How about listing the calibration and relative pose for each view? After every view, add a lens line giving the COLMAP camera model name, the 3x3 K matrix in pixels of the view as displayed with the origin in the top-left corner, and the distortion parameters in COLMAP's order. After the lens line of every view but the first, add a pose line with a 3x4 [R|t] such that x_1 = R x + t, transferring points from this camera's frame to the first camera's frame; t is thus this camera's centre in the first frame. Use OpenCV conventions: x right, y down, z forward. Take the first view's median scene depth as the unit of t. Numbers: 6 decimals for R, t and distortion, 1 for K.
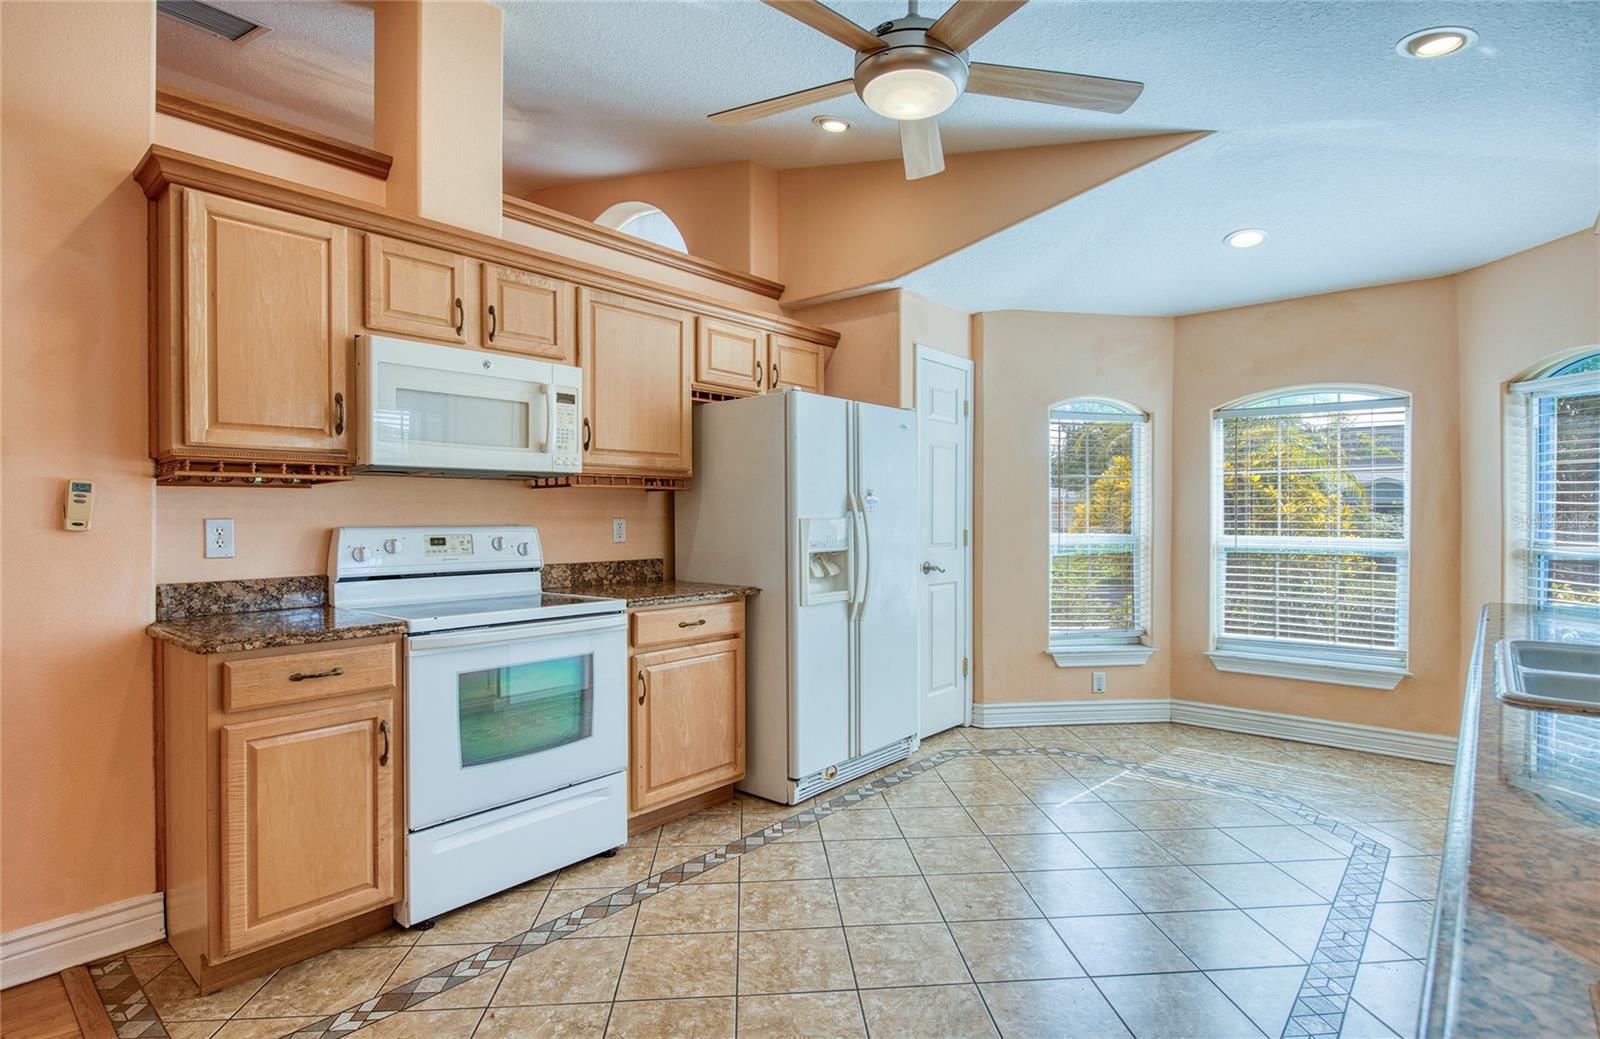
lens RADIAL K [[813.4, 0, 816.1], [0, 813.4, 518.1], [0, 0, 1]] dist [-0.000532, -0.000317]
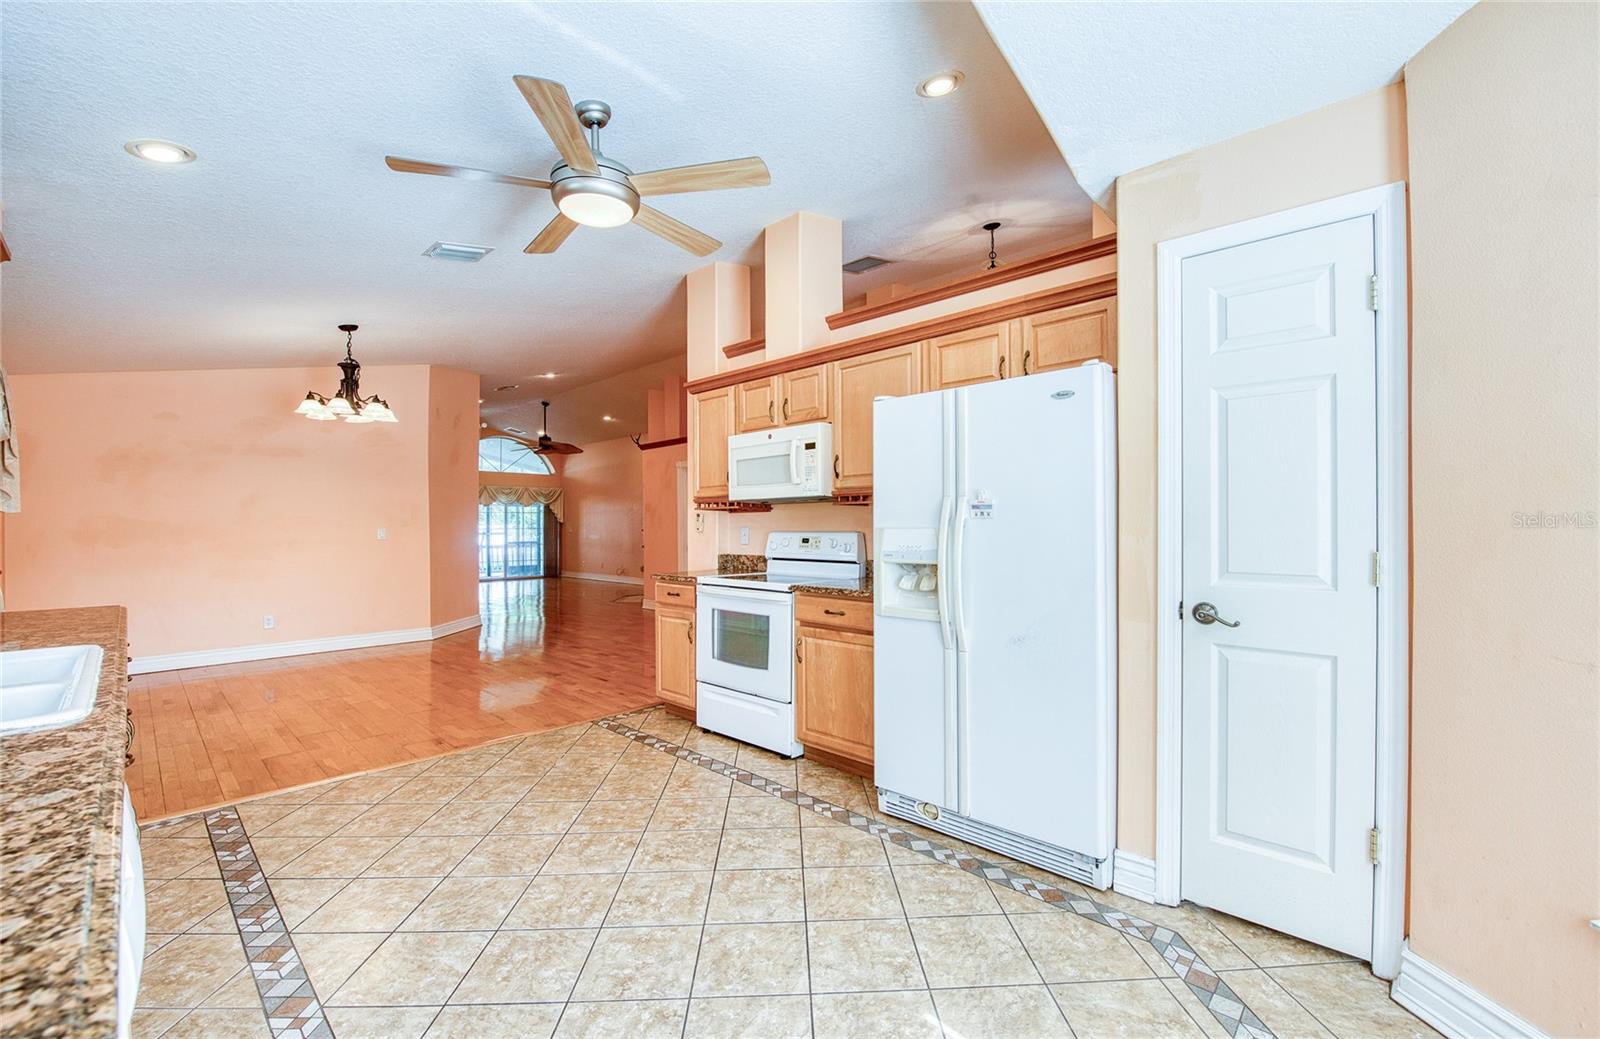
lens RADIAL K [[645.8, 0, 800.0], [0, 645.8, 519.5], [0, 0, 1]] dist [-0.009653, -0.004231]
pose [[-0.059900, -0.011398, -0.998139, 0.900567], [0.000652, 0.999934, -0.011458, 0.000113], [0.998204, -0.001337, -0.059888, 1.096902]]
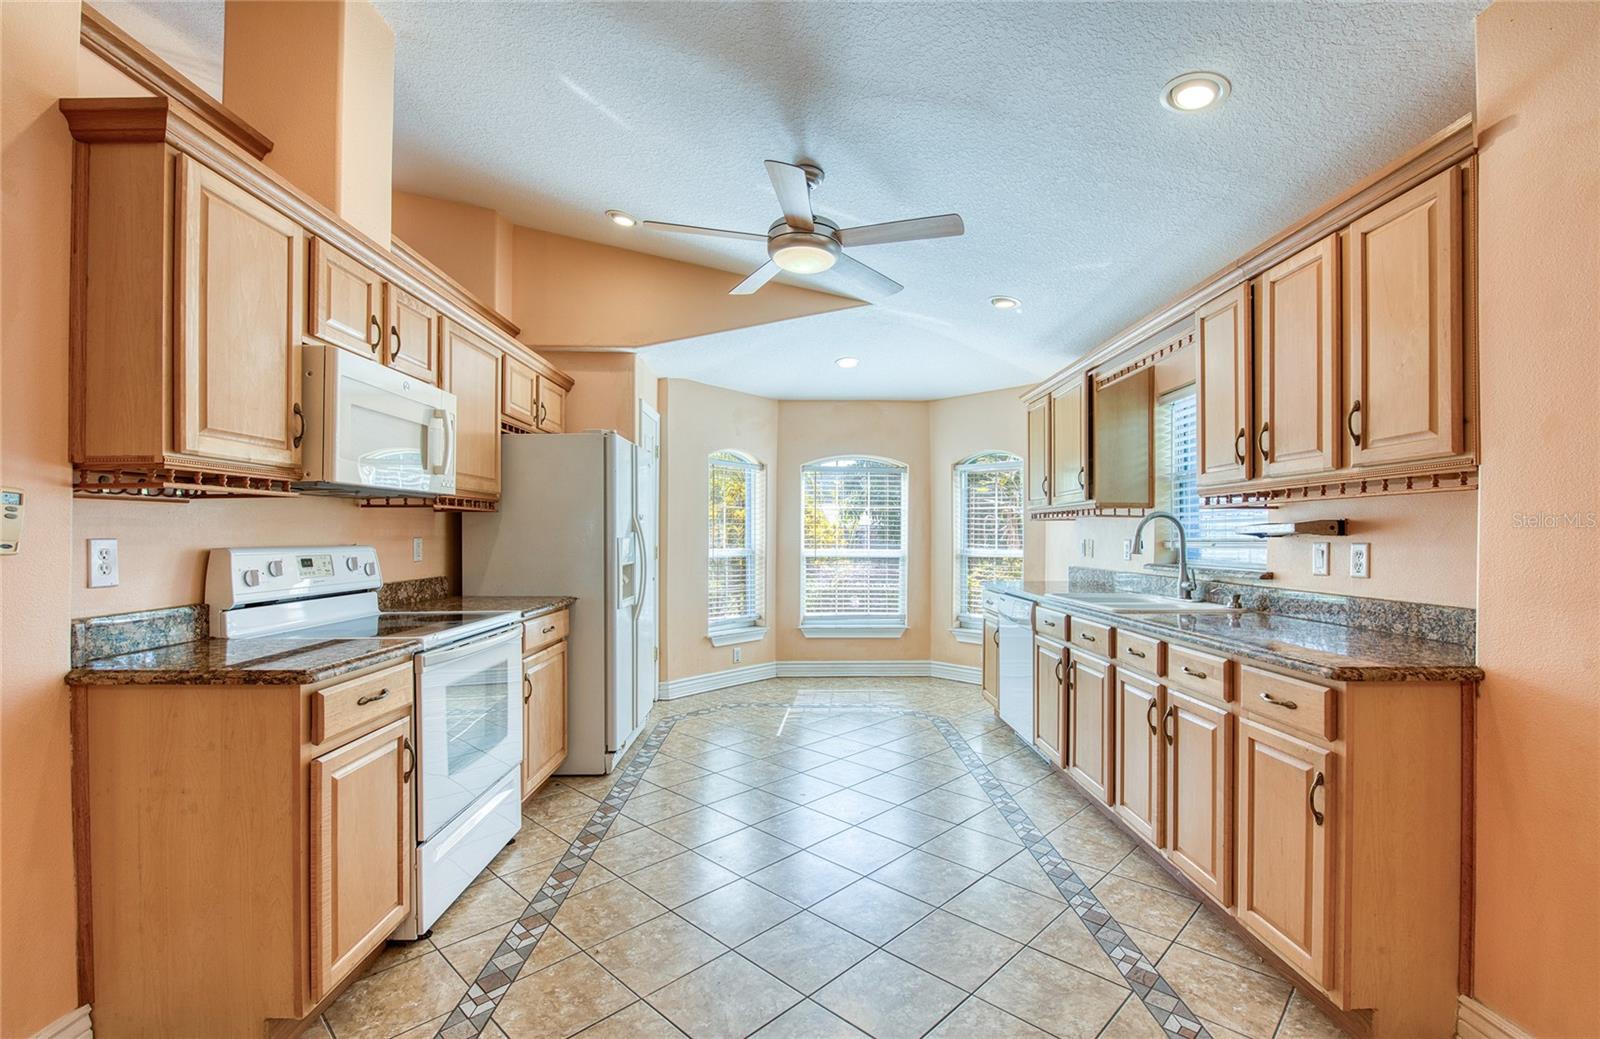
lens RADIAL K [[712.0, 0, 823.1], [0, 712.0, 531.2], [0, 0, 1]] dist [-0.002091, -0.000570]
pose [[0.740886, 0.006016, 0.671604, -0.589548], [-0.001030, 0.999969, -0.007821, -0.001798], [-0.671630, 0.005103, 0.740869, -0.005534]]
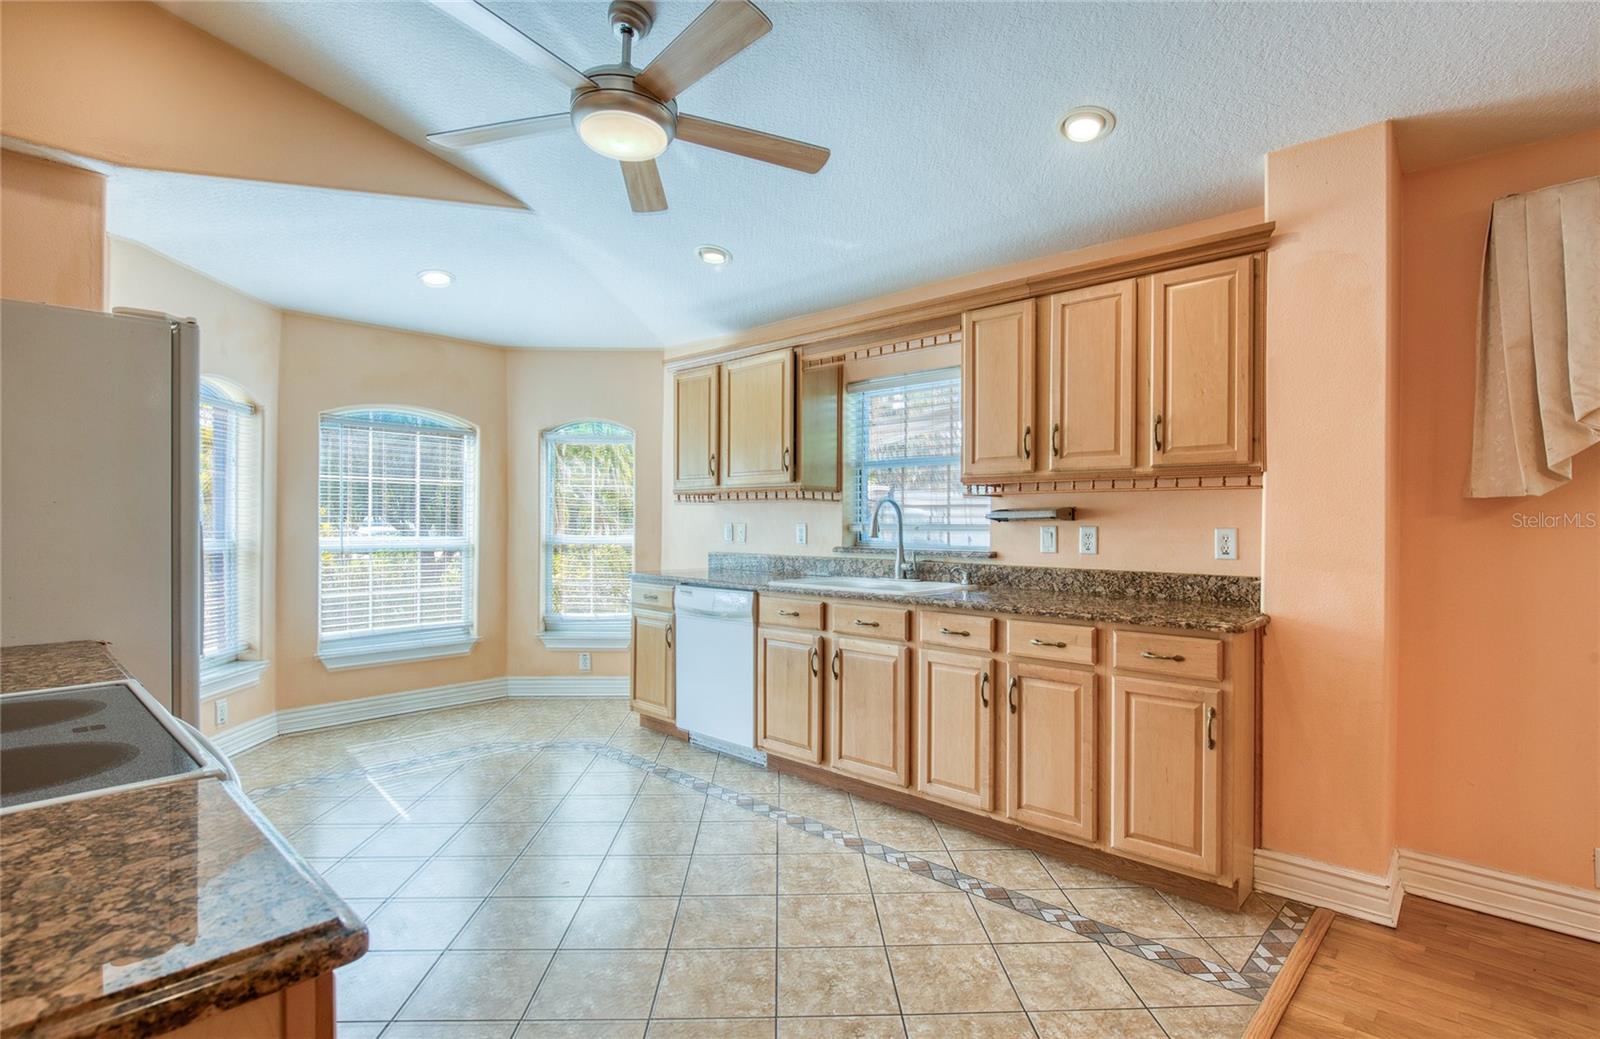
lens RADIAL K [[775.8, 0, 816.5], [0, 775.8, 519.1], [0, 0, 1]] dist [0.001291, 0.000350]
pose [[0.039421, 0.002343, 0.999220, -0.721953], [-0.002681, 0.999994, -0.002239, -0.002332], [-0.999219, -0.002591, 0.039427, 0.548441]]
